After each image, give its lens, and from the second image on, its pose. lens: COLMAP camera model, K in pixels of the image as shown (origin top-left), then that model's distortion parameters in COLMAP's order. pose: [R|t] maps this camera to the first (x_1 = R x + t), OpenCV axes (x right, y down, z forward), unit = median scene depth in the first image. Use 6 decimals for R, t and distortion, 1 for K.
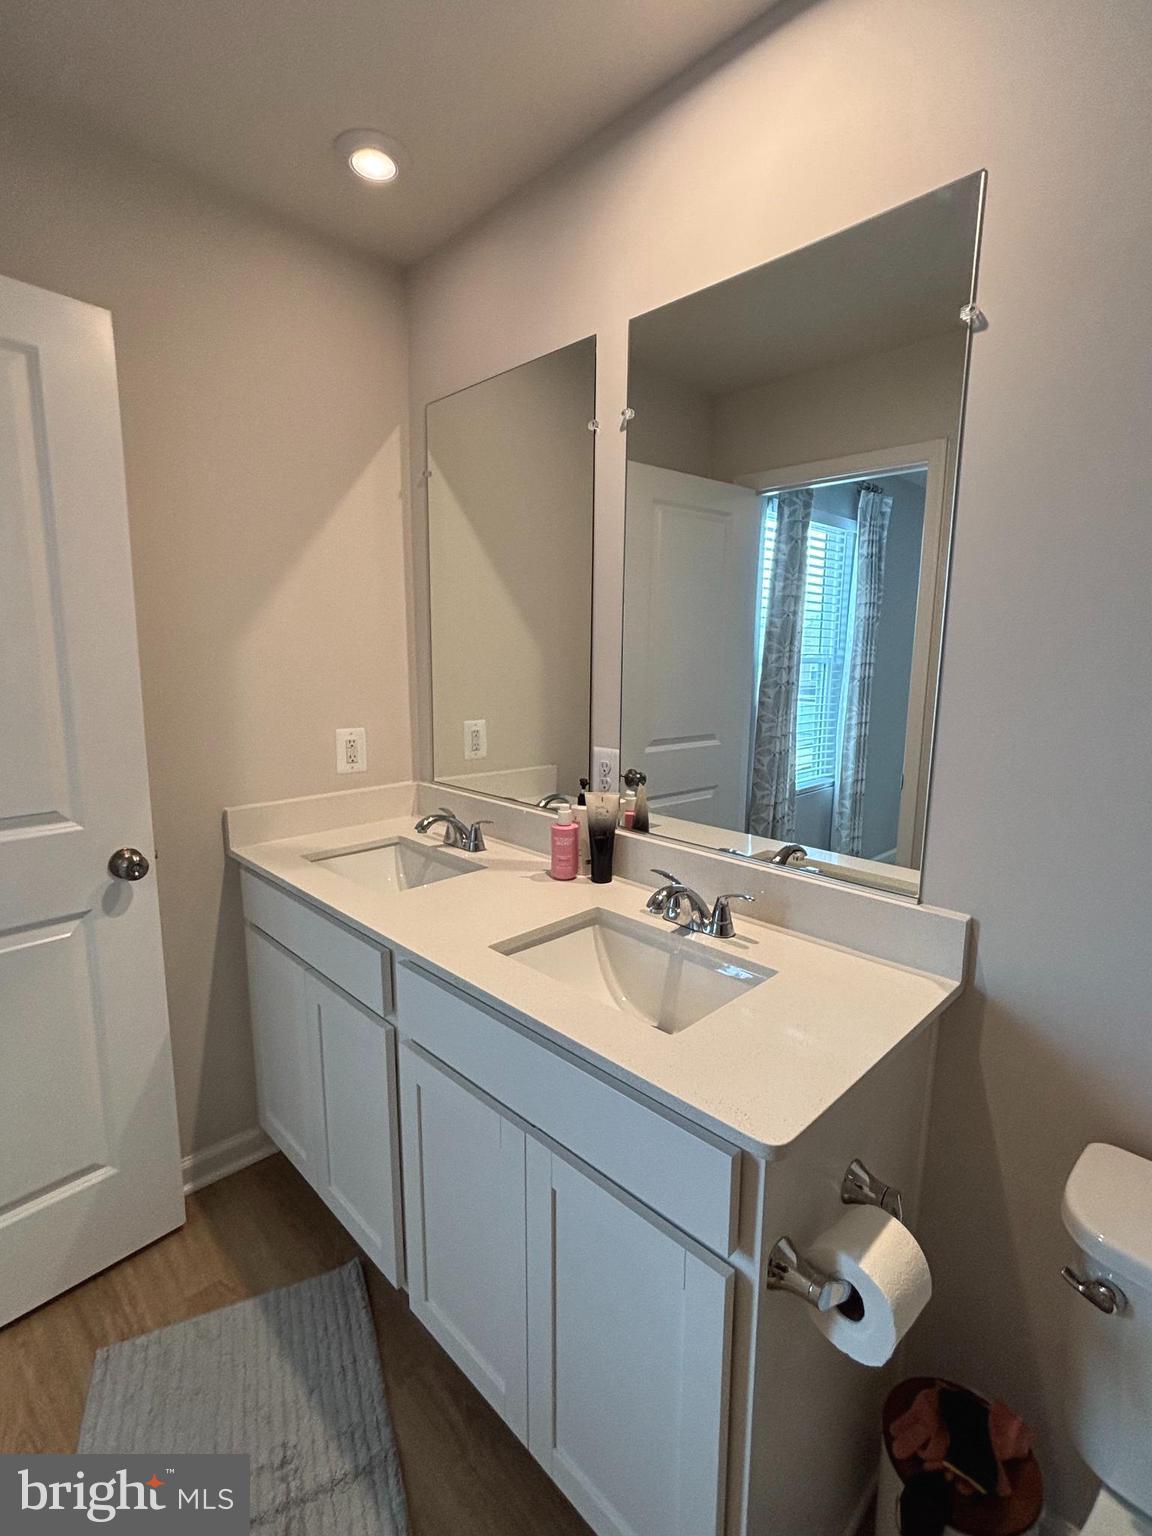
lens RADIAL K [[711.2, 0, 570.5], [0, 711.2, 769.1], [0, 0, 1]] dist [-0.000477, -0.000004]
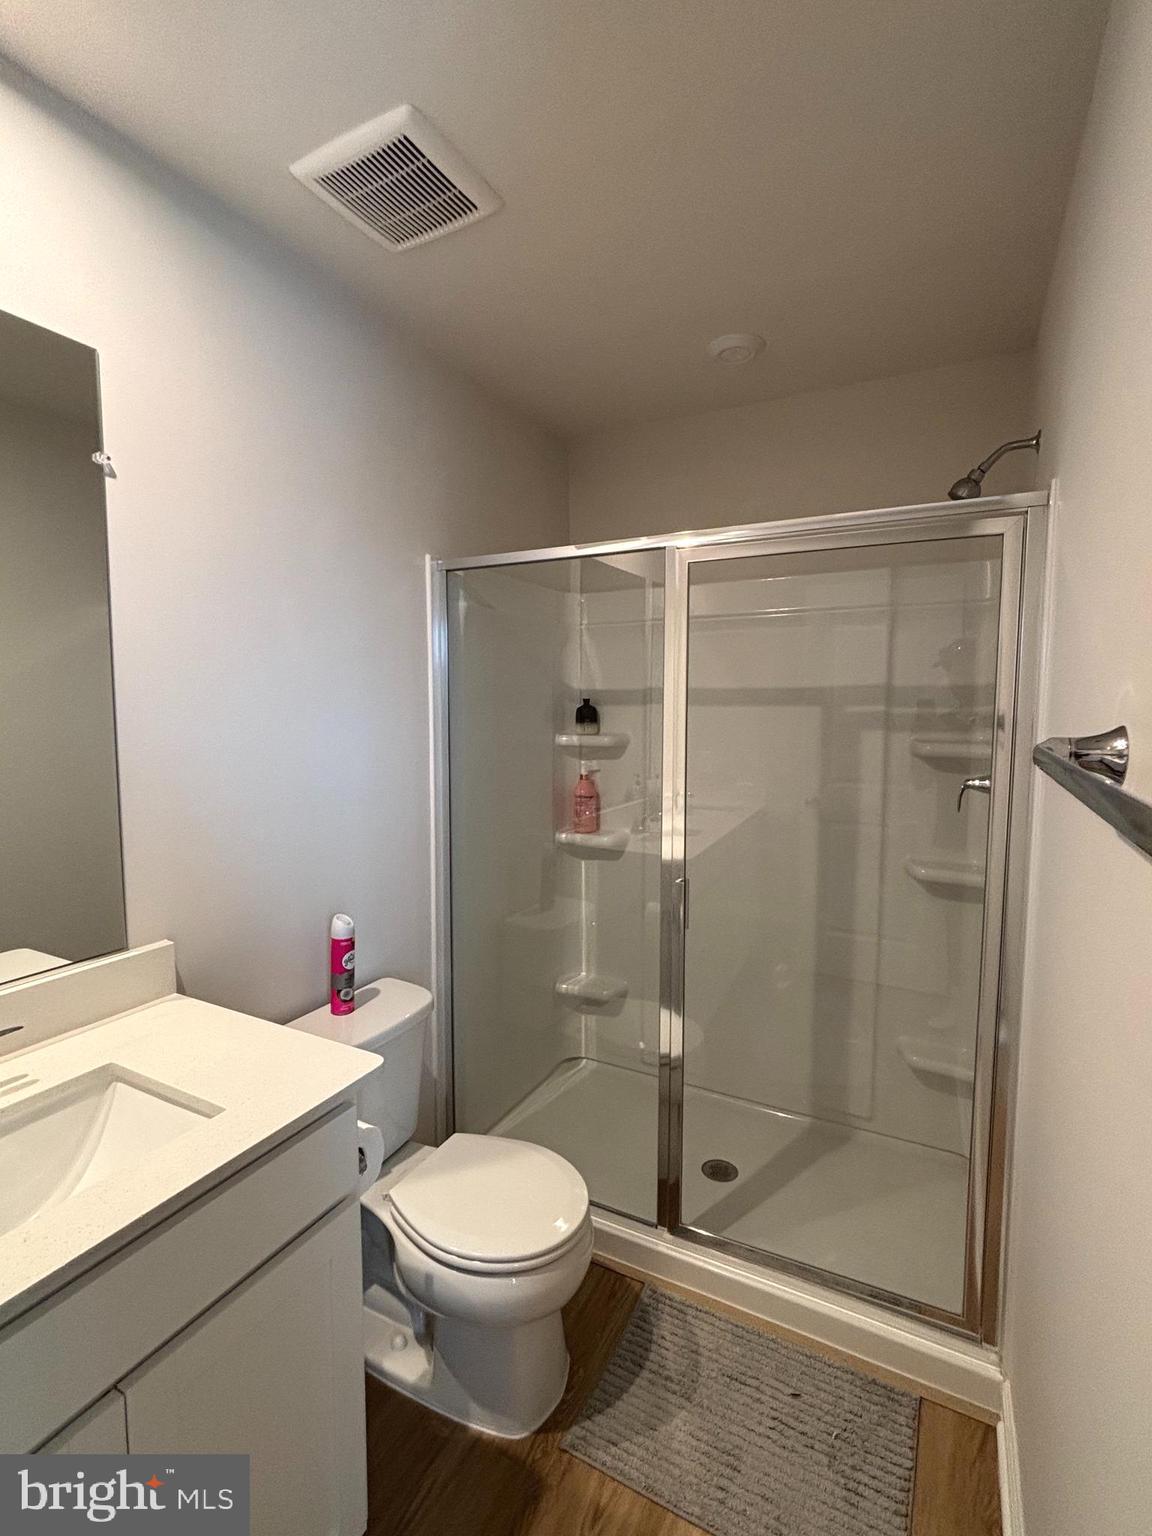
lens RADIAL K [[711.2, 0, 571.8], [0, 711.2, 765.3], [0, 0, 1]] dist [-0.000477, -0.000004]
pose [[-0.309895, -0.093240, 0.946188, -0.794689], [0.142222, 0.979437, 0.143096, -0.167014], [-0.940073, 0.178913, -0.290262, 0.617223]]
